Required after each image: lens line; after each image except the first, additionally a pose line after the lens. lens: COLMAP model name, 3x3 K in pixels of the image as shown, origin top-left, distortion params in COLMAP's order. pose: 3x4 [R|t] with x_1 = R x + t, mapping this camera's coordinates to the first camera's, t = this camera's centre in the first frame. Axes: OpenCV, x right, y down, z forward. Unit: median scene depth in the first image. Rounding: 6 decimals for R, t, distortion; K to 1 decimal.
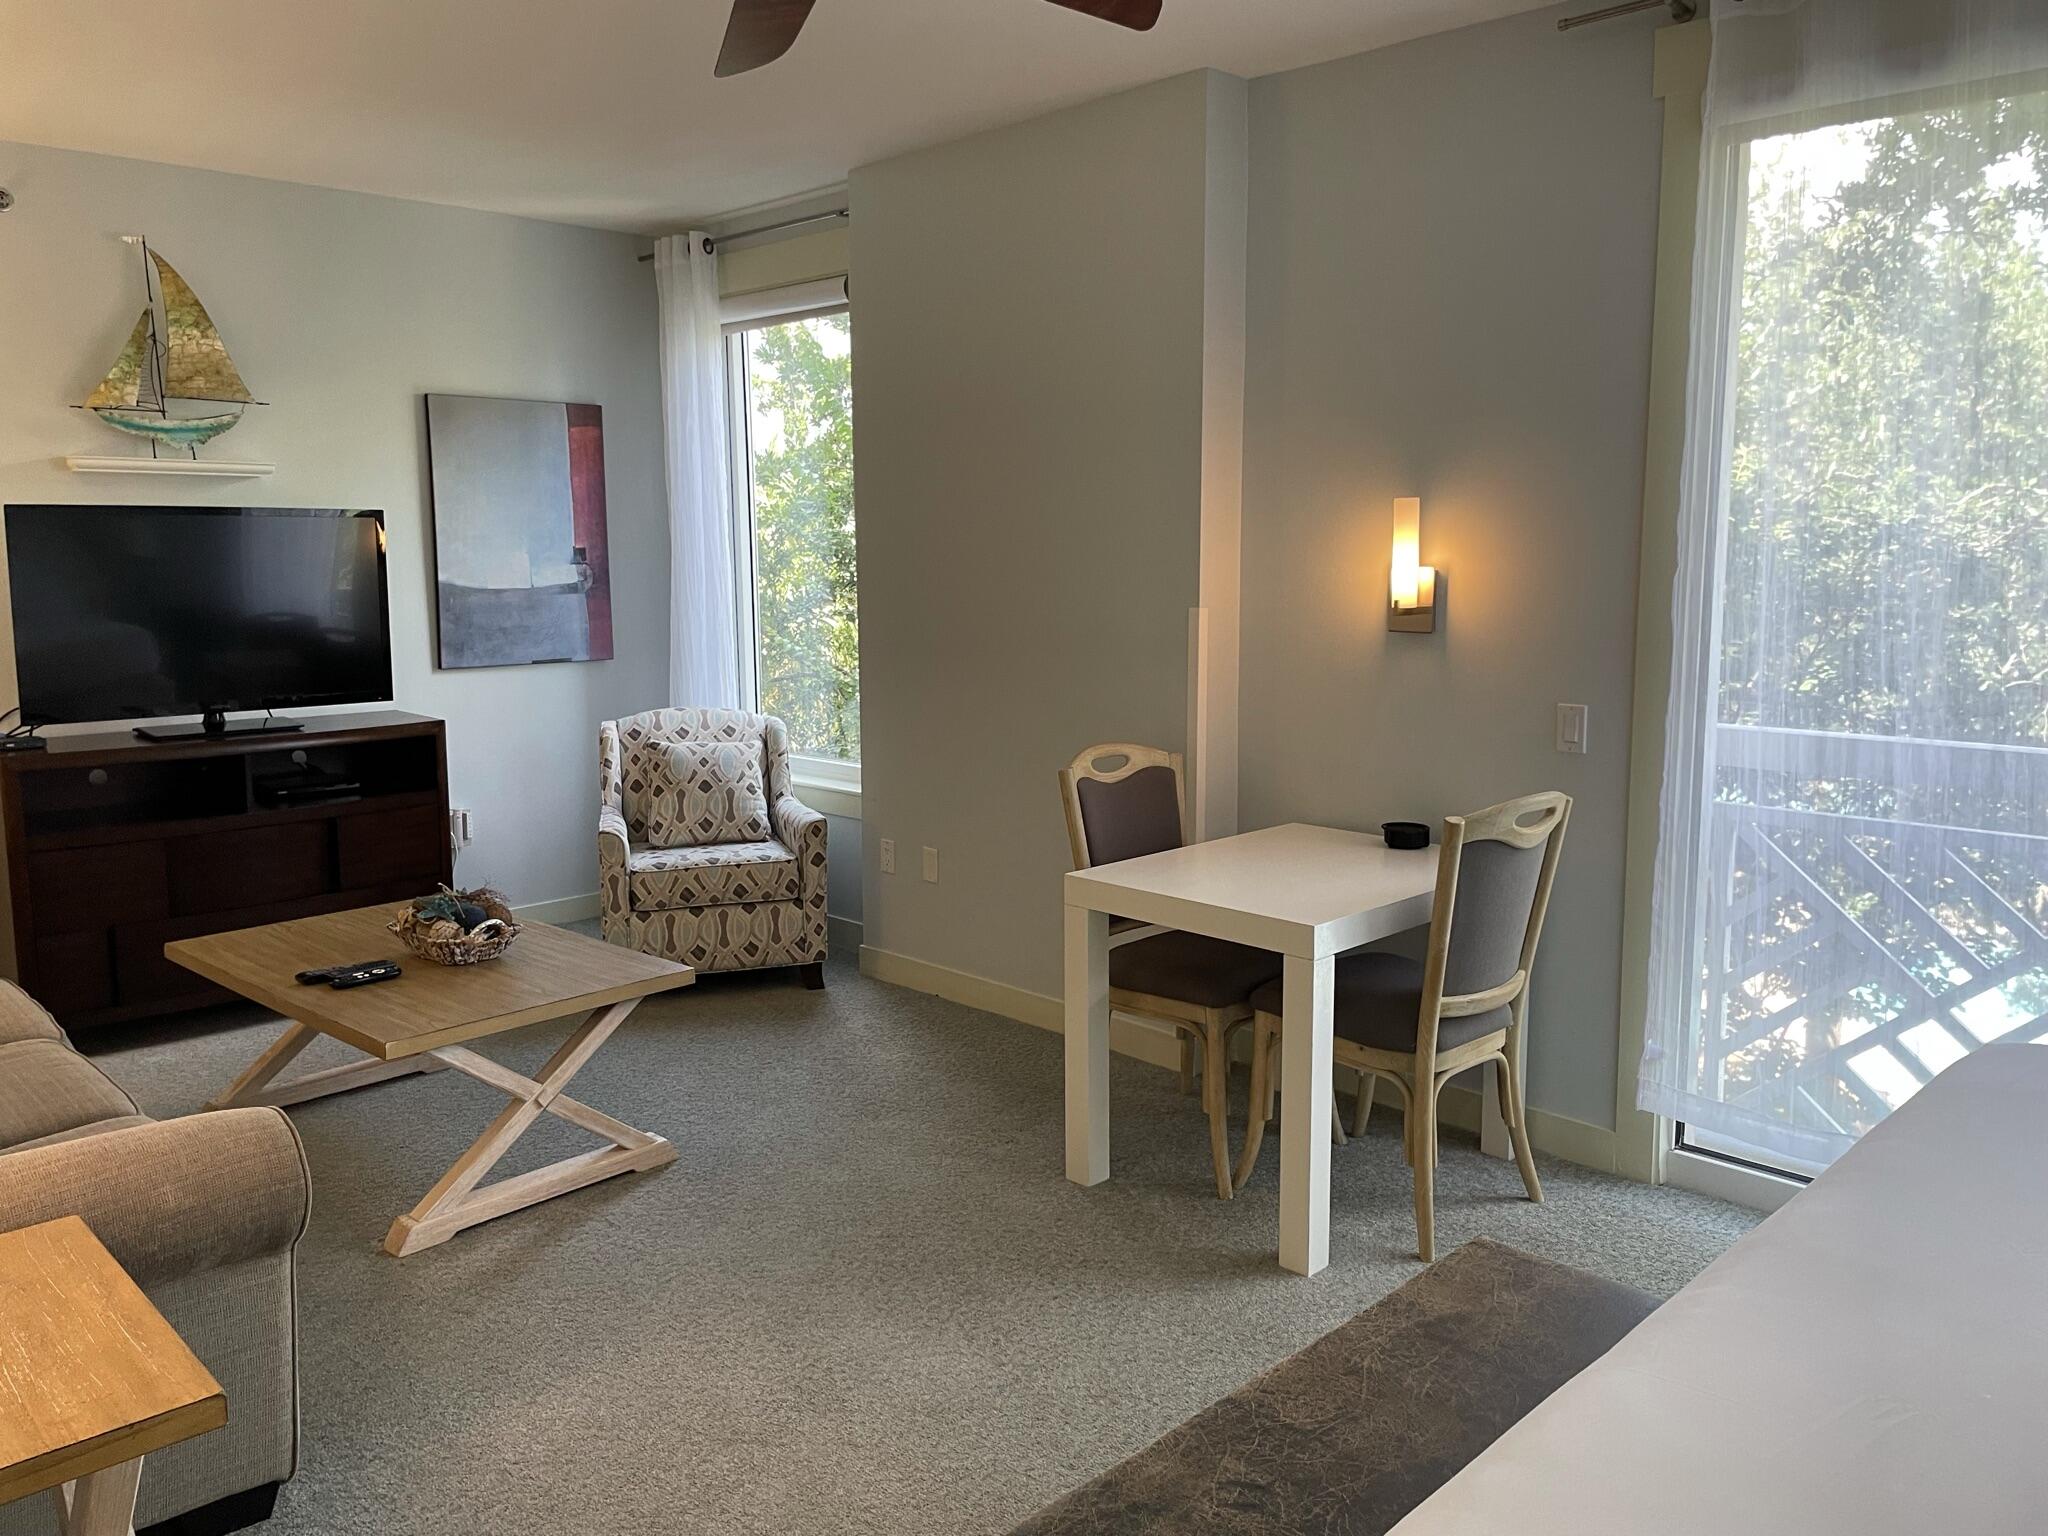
lens RADIAL K [[1533.5, 0, 1023.1], [0, 1533.5, 757.4], [0, 0, 1]] dist [0.089470, -0.123138]
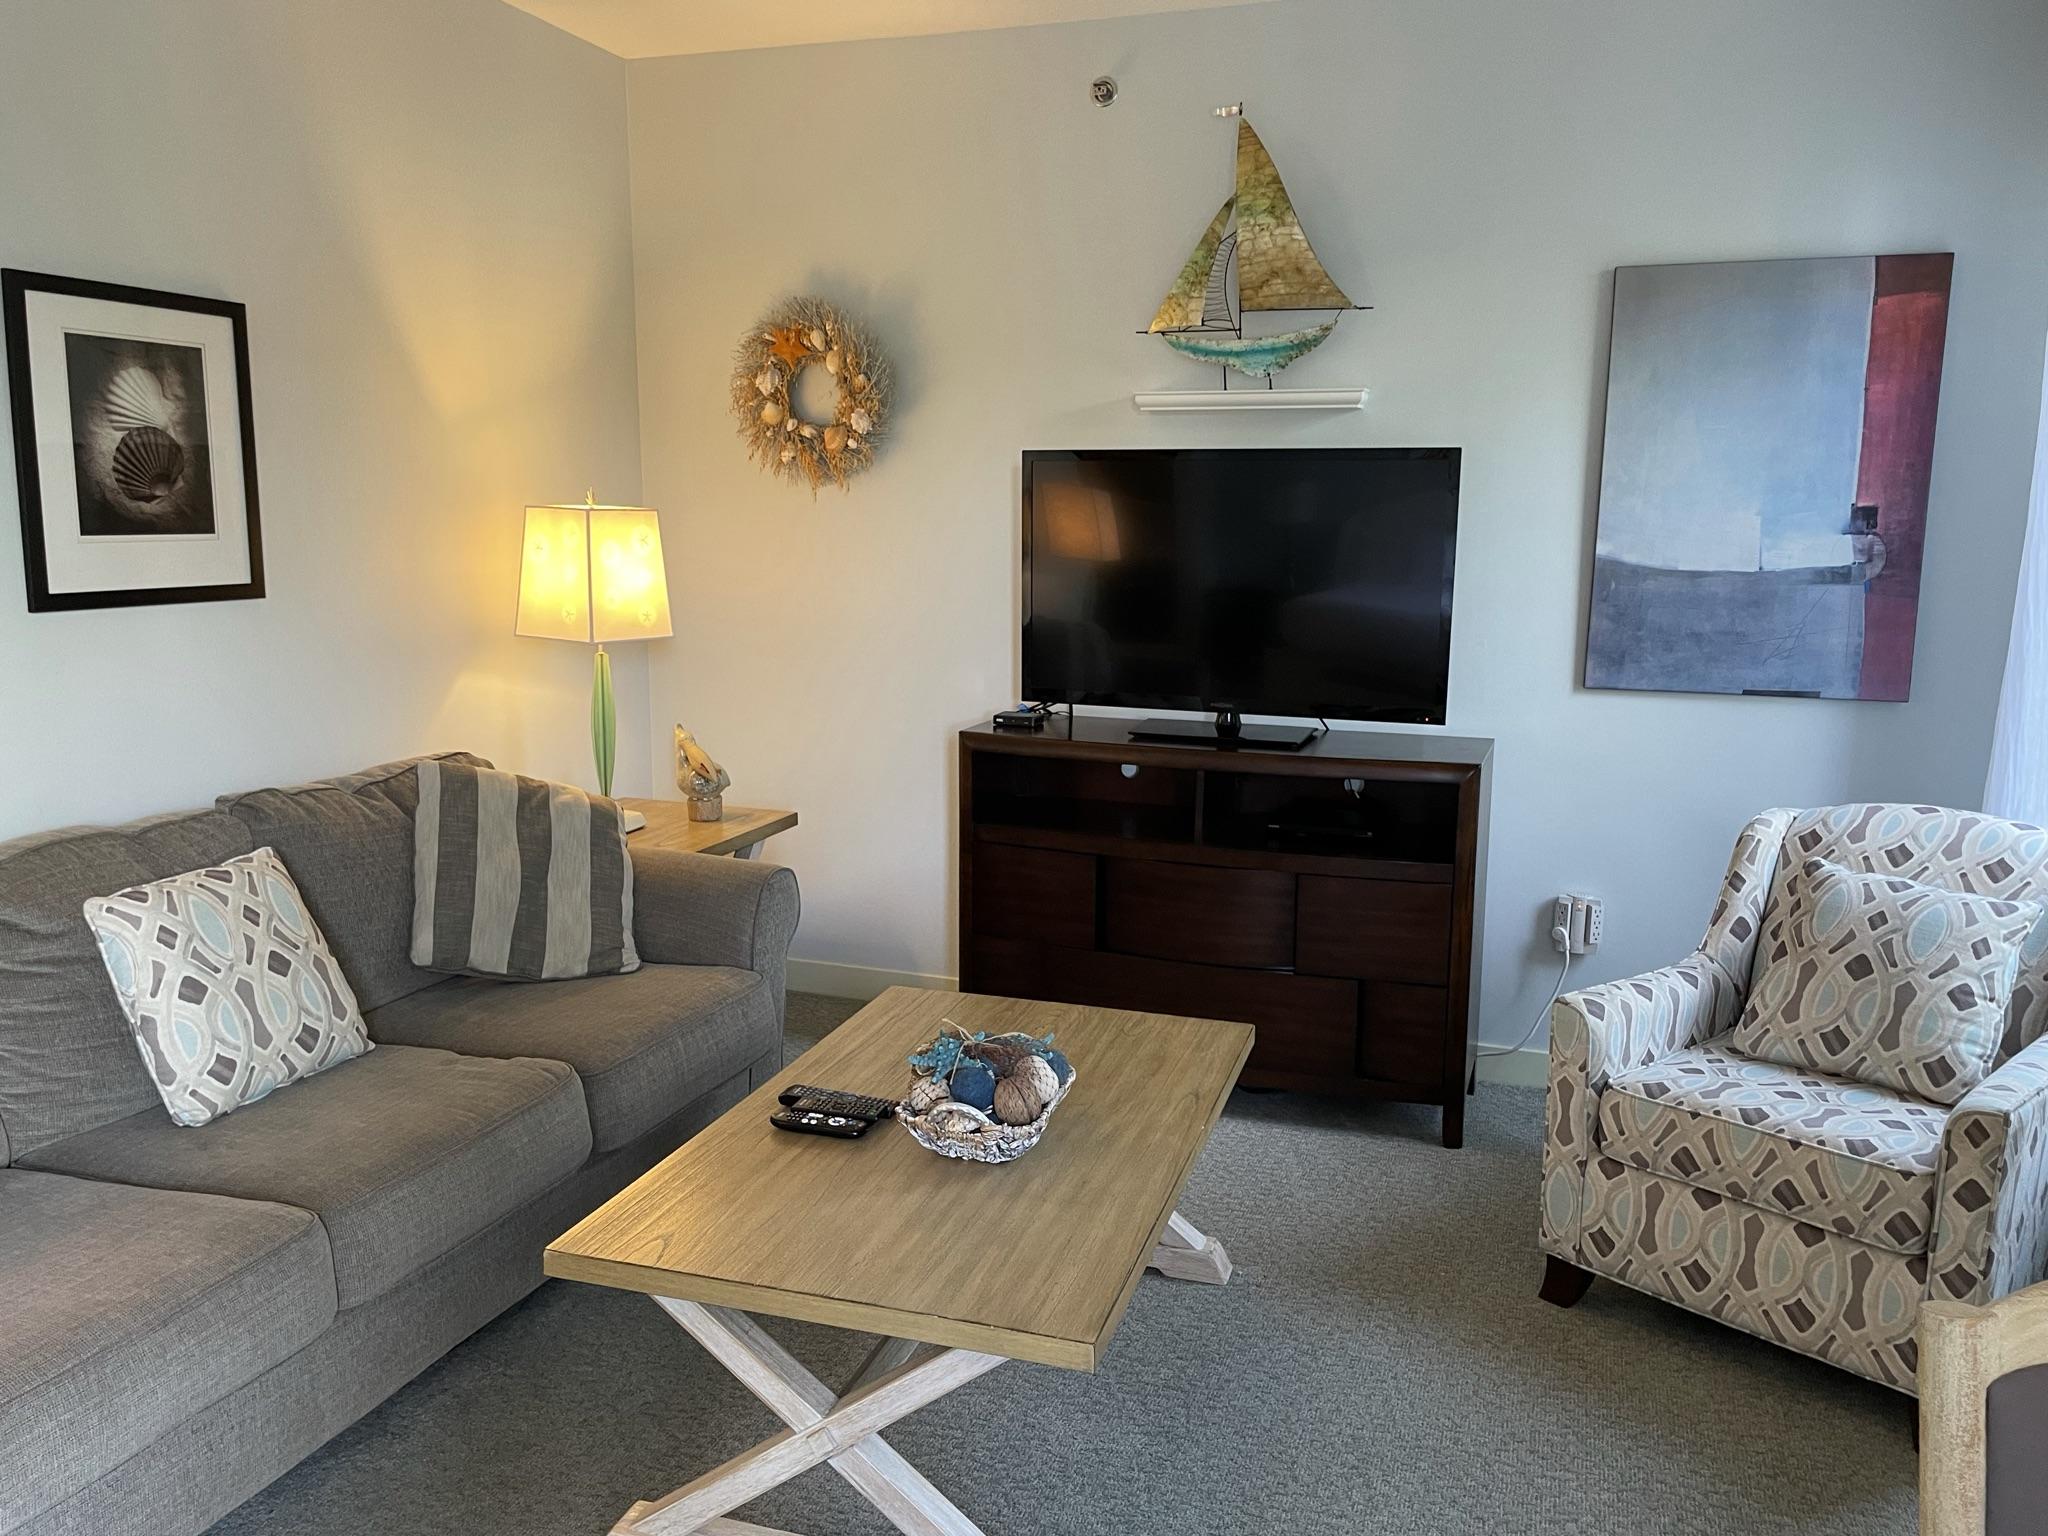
lens RADIAL K [[1547.2, 0, 1035.9], [0, 1547.2, 768.9], [0, 0, 1]] dist [0.092835, -0.120168]
pose [[0.427729, 0.157123, -0.890146, 0.144733], [-0.136620, 0.984701, 0.108165, -0.071092], [0.893523, 0.075347, 0.442651, 0.556176]]
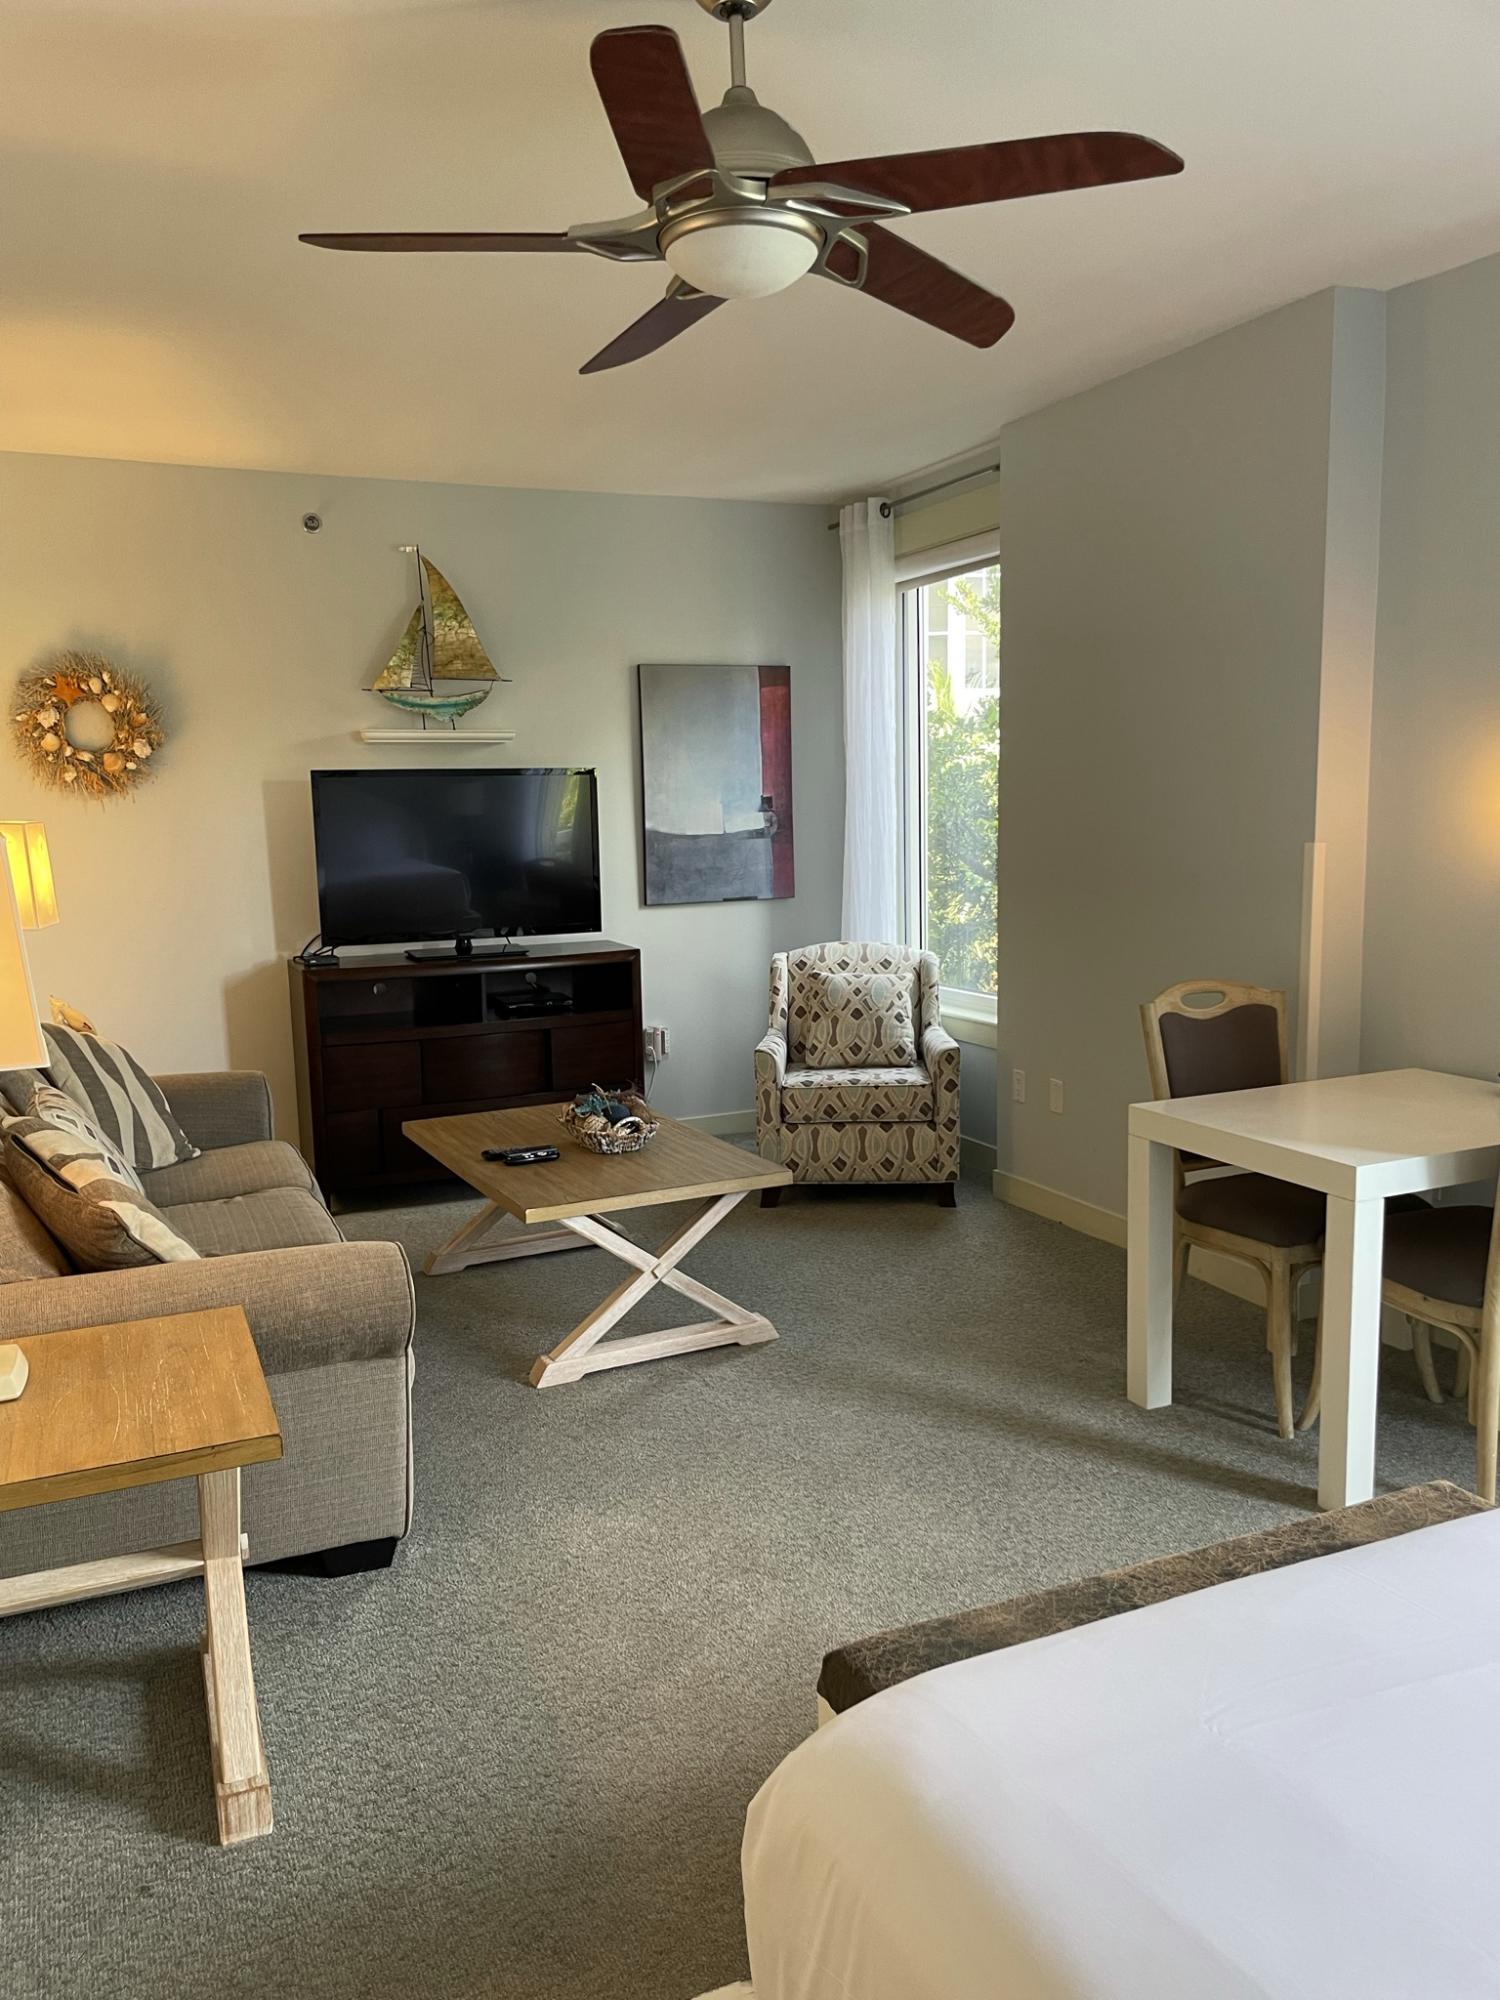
lens RADIAL K [[1497.6, 0, 742.8], [0, 1497.6, 1037.4], [0, 0, 1]] dist [0.089470, -0.123138]
pose [[0.935586, 0.037150, -0.351138, 0.097996], [-0.028117, 0.999130, 0.030793, 0.005442], [0.351977, -0.018936, 0.935817, -0.022676]]
